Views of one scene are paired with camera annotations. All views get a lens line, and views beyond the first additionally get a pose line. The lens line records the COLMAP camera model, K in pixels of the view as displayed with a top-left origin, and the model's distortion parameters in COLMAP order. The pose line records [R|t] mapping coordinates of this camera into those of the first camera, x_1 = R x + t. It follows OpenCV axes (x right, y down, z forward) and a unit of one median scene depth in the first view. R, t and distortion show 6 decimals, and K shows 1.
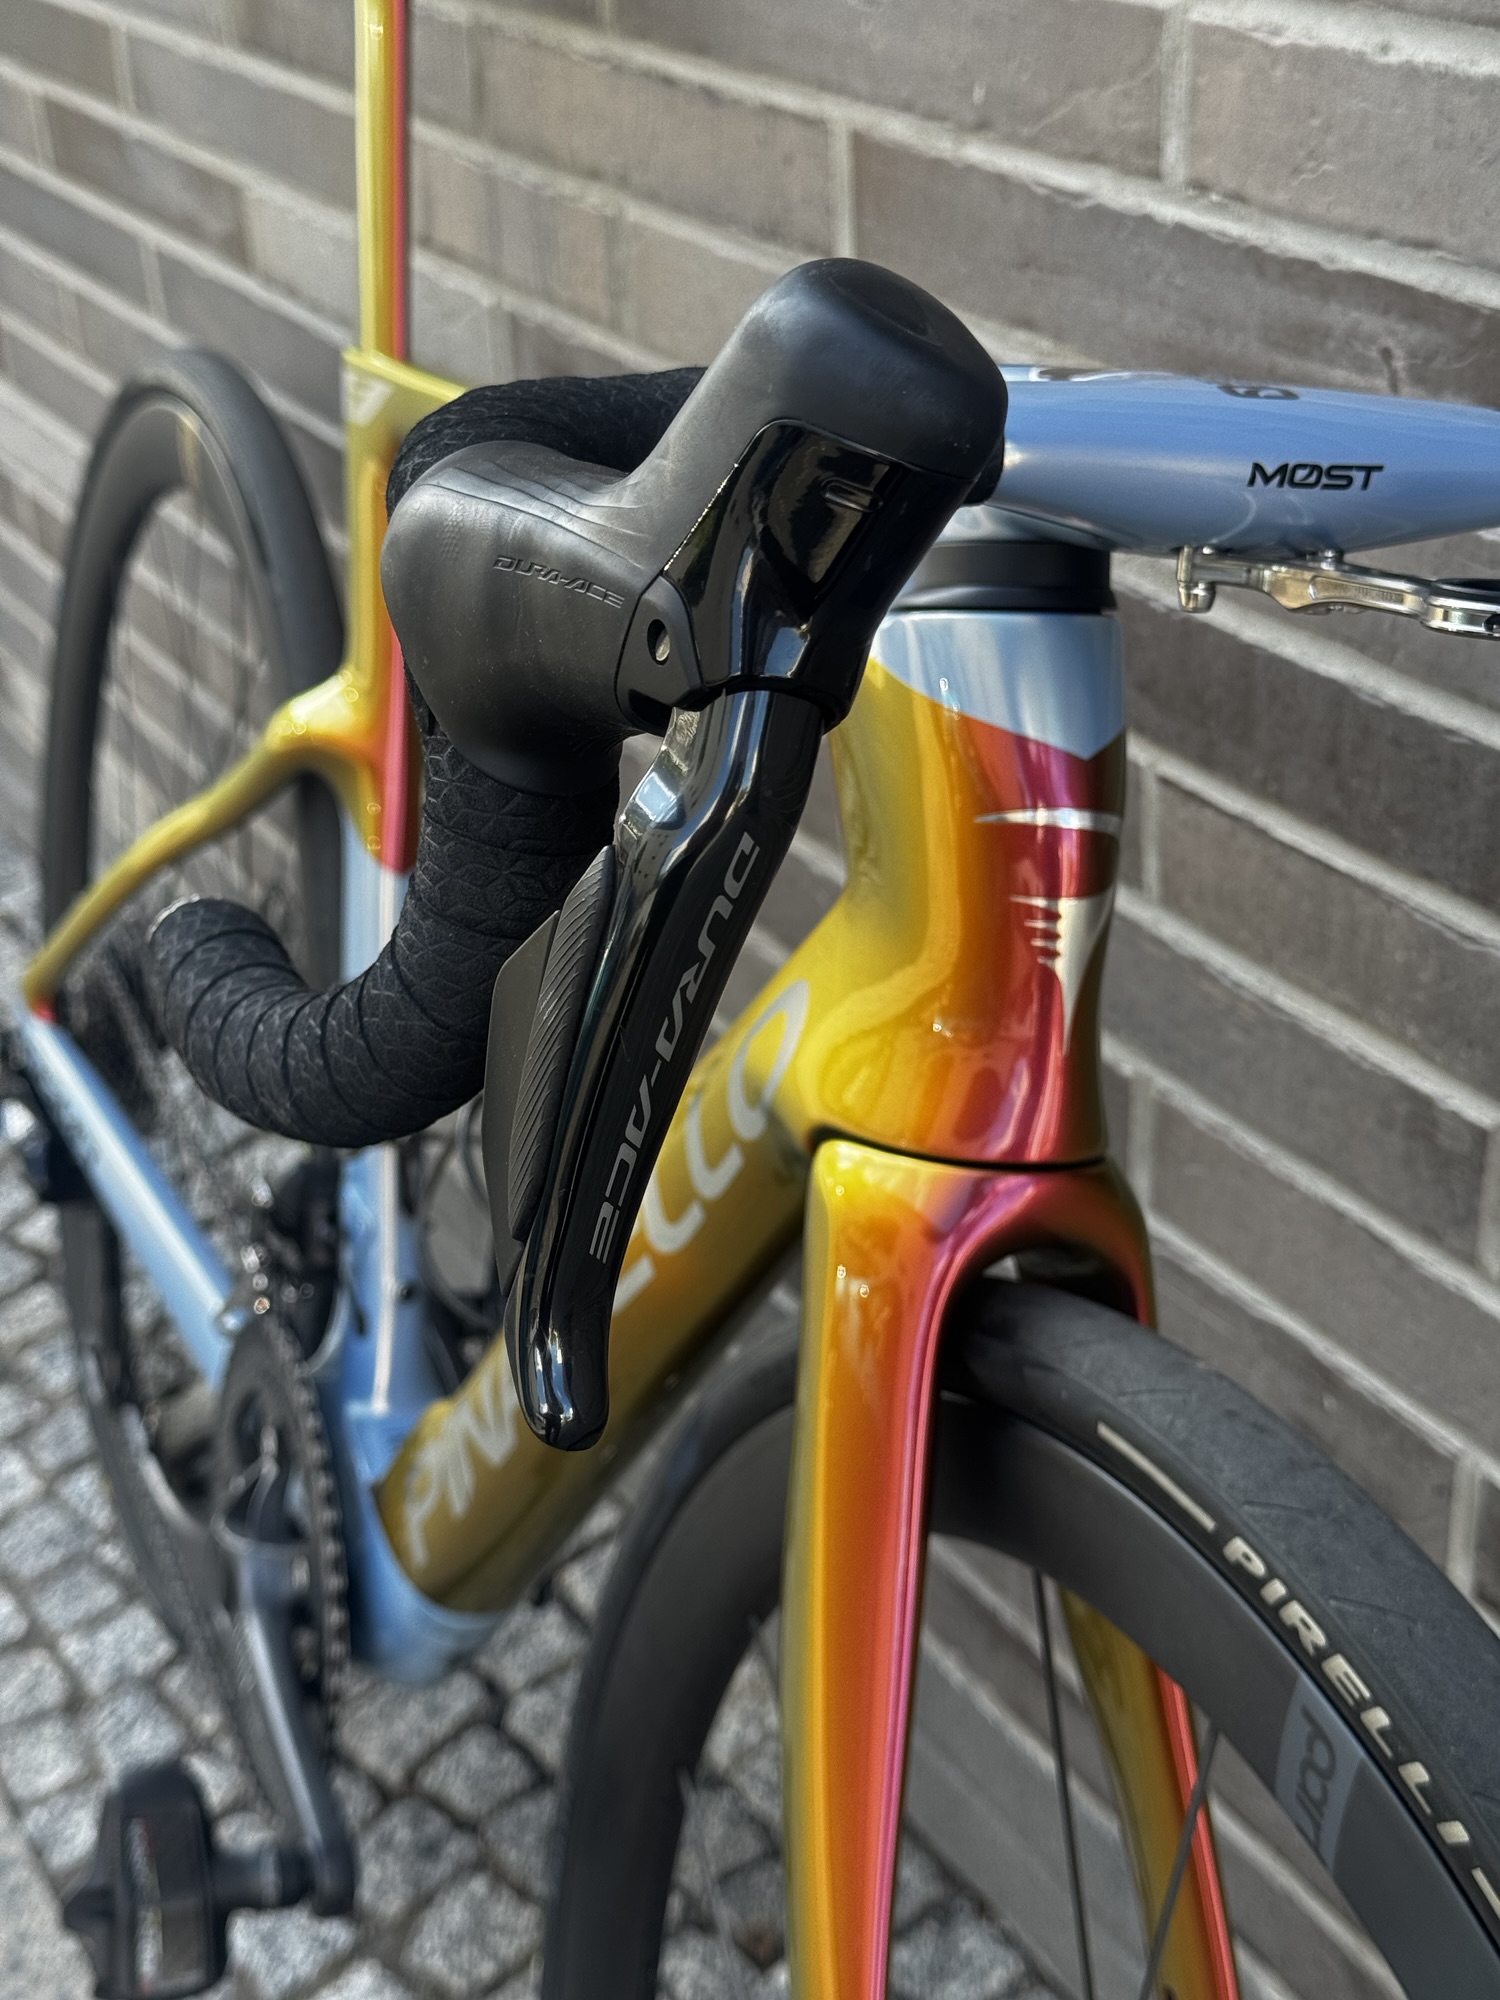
lens RADIAL K [[2828.1, 0, 748.8], [0, 2828.1, 984.9], [0, 0, 1]] dist [0.114649, 0.000000]
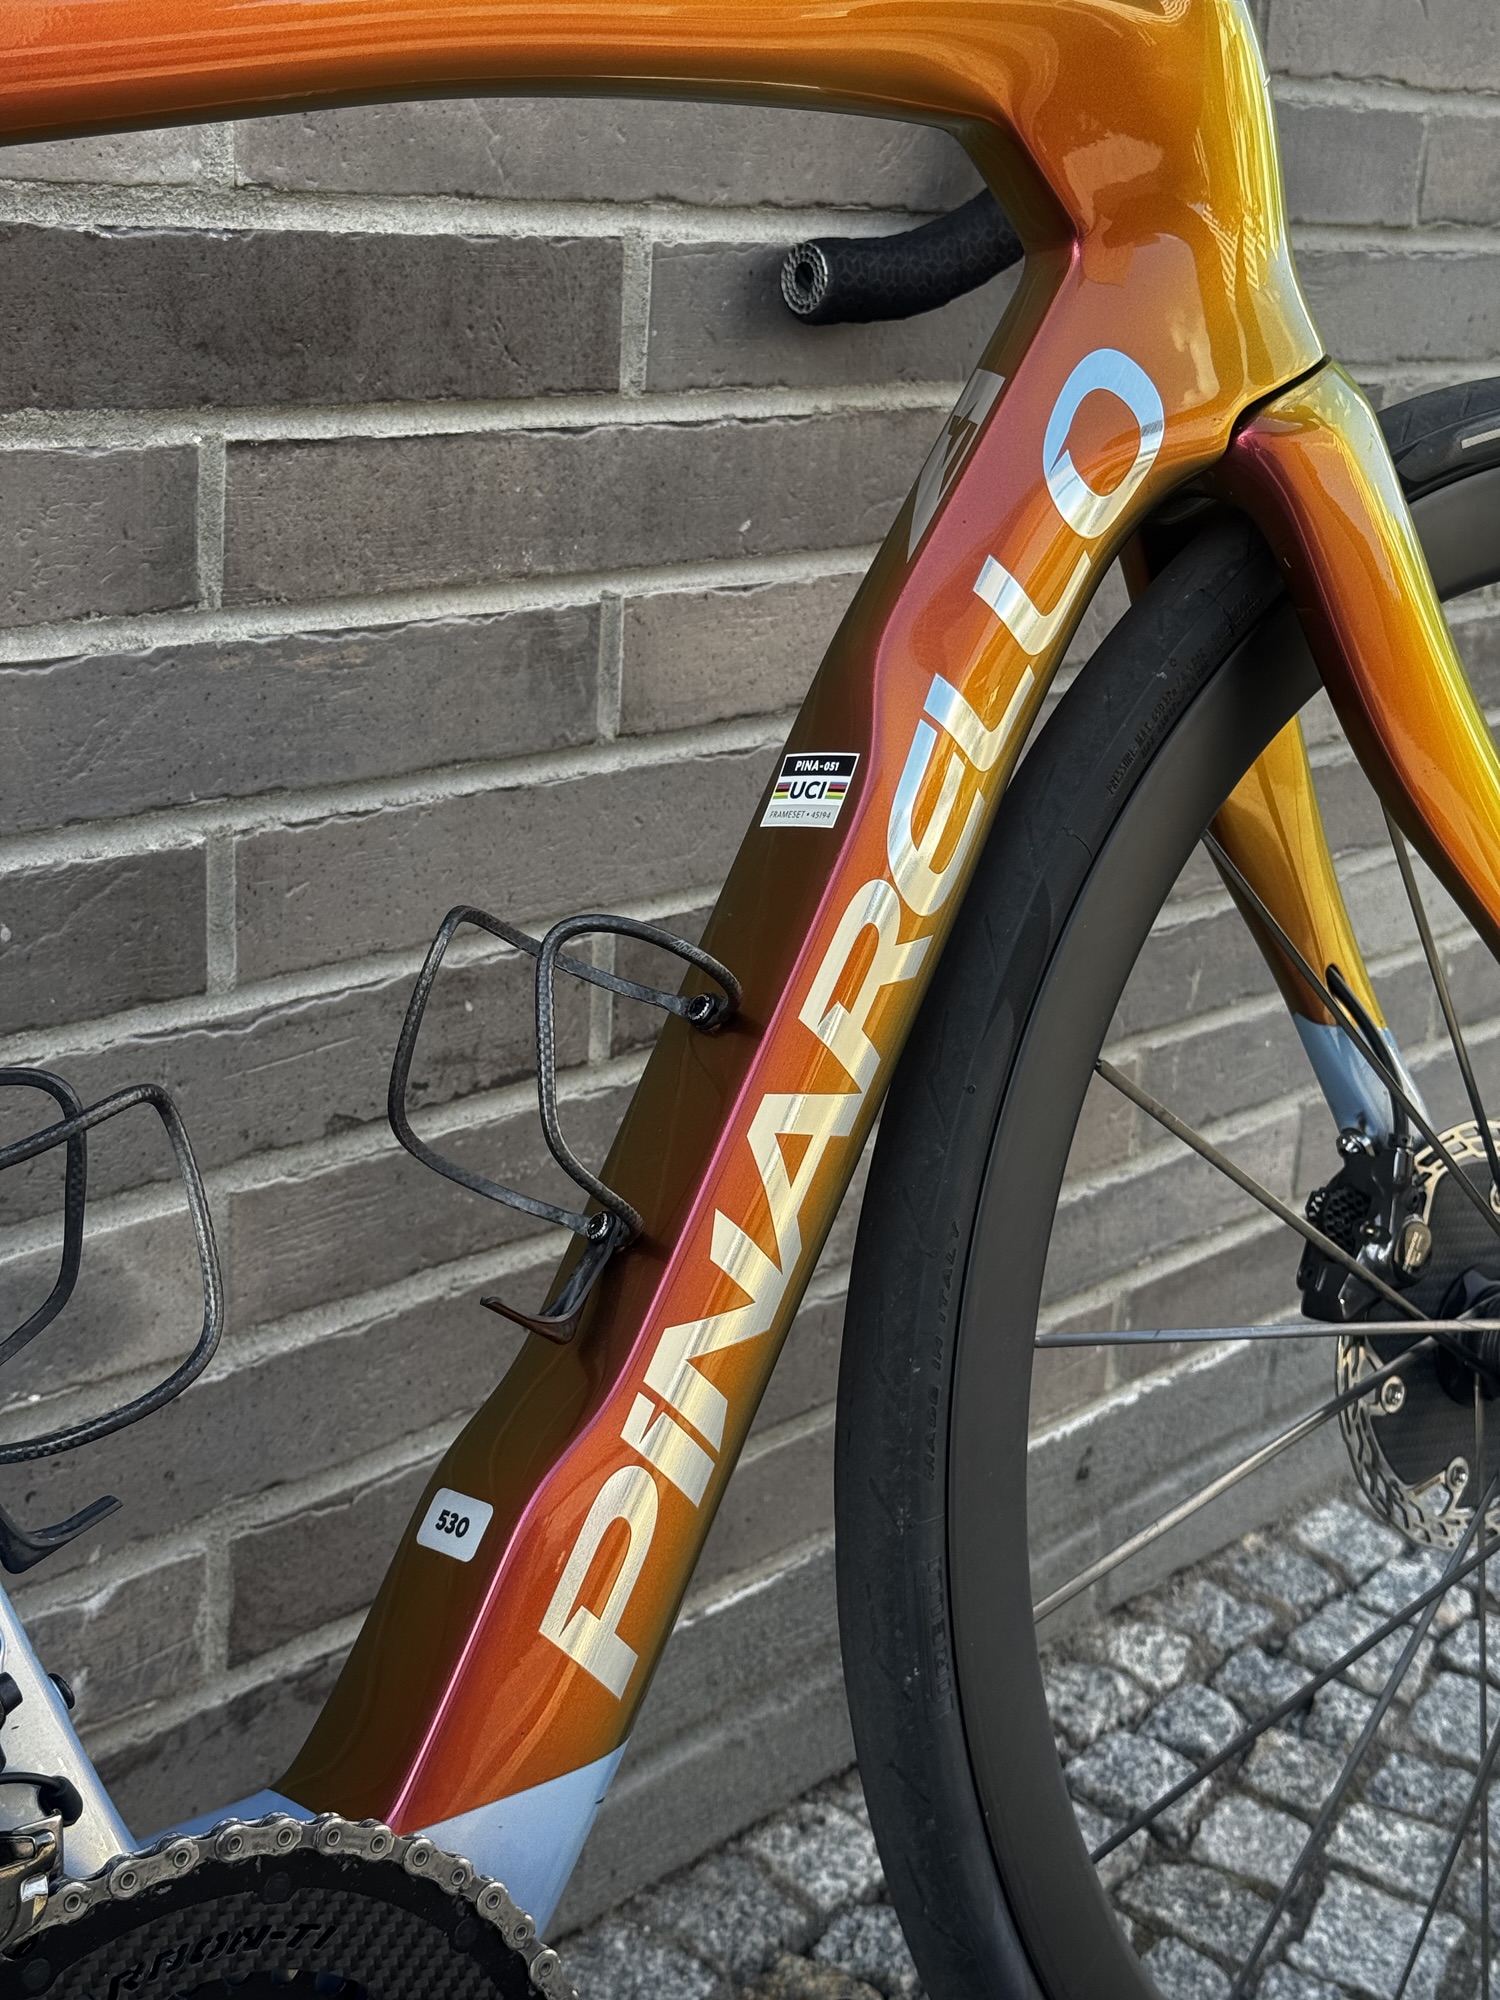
lens RADIAL K [[2828.1, 0, 752.5], [0, 2828.1, 1007.2], [0, 0, 1]] dist [0.114649, 0.000000]
pose [[-0.299034, -0.260440, 0.918014, -0.854306], [0.400974, 0.838685, 0.368548, -0.210410], [-0.865909, 0.478308, -0.146366, 1.187410]]
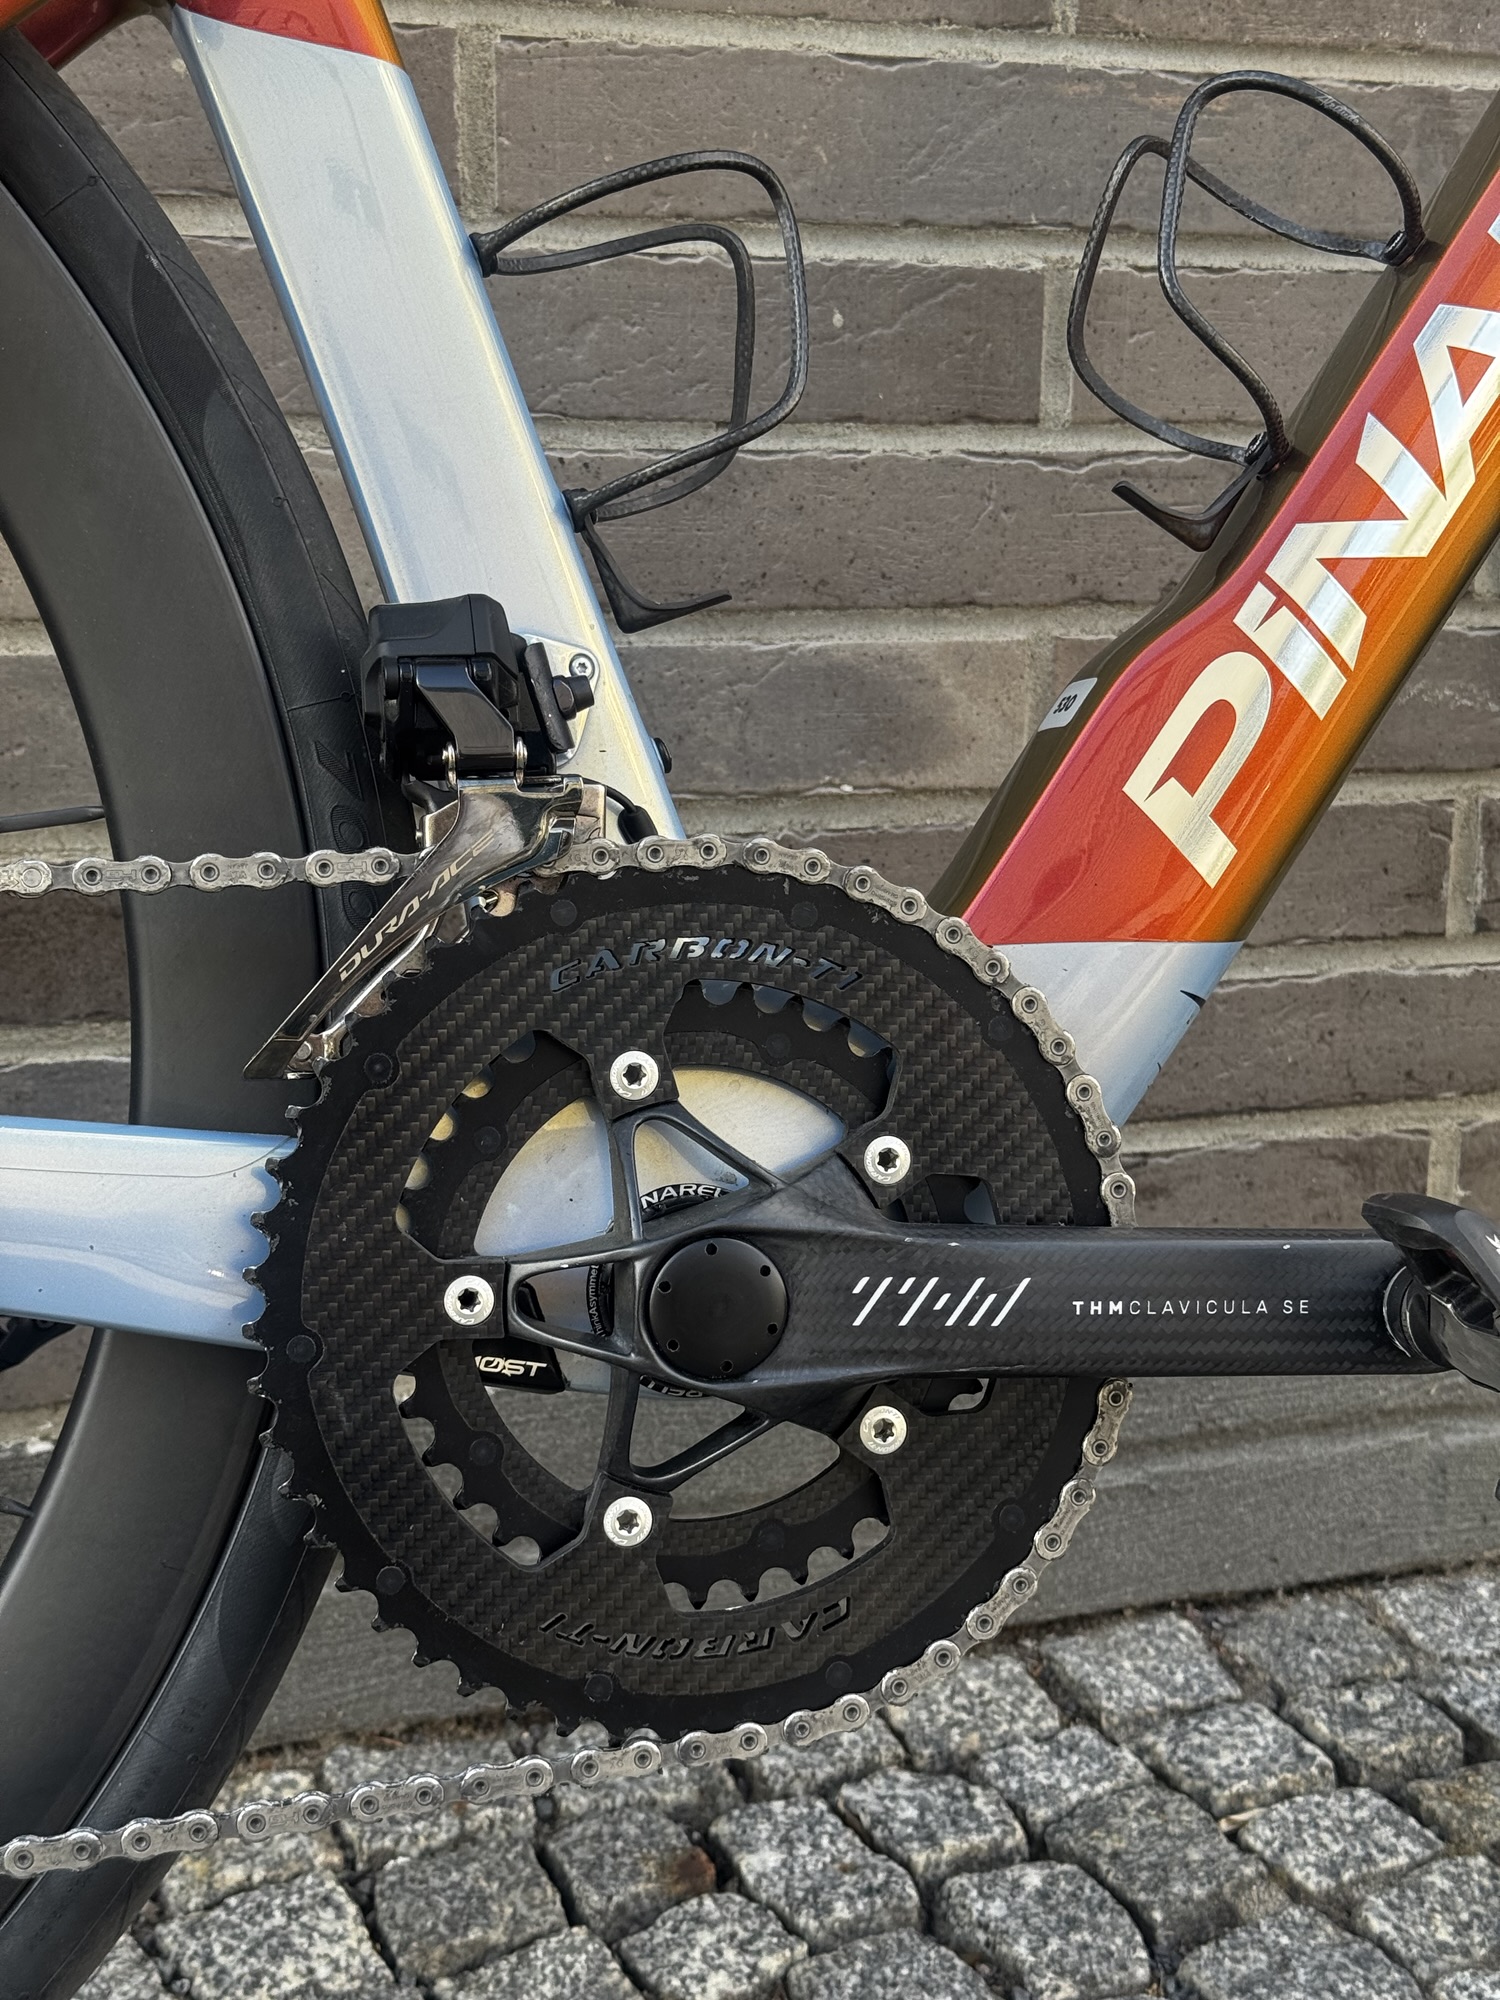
lens RADIAL K [[2828.1, 0, 761.8], [0, 2828.1, 1021.7], [0, 0, 1]] dist [0.114649, 0.000000]
pose [[0.179872, -0.181863, 0.966733, -0.953694], [0.434886, 0.896207, 0.087680, 0.150987], [-0.882338, 0.404648, 0.240292, 1.130325]]
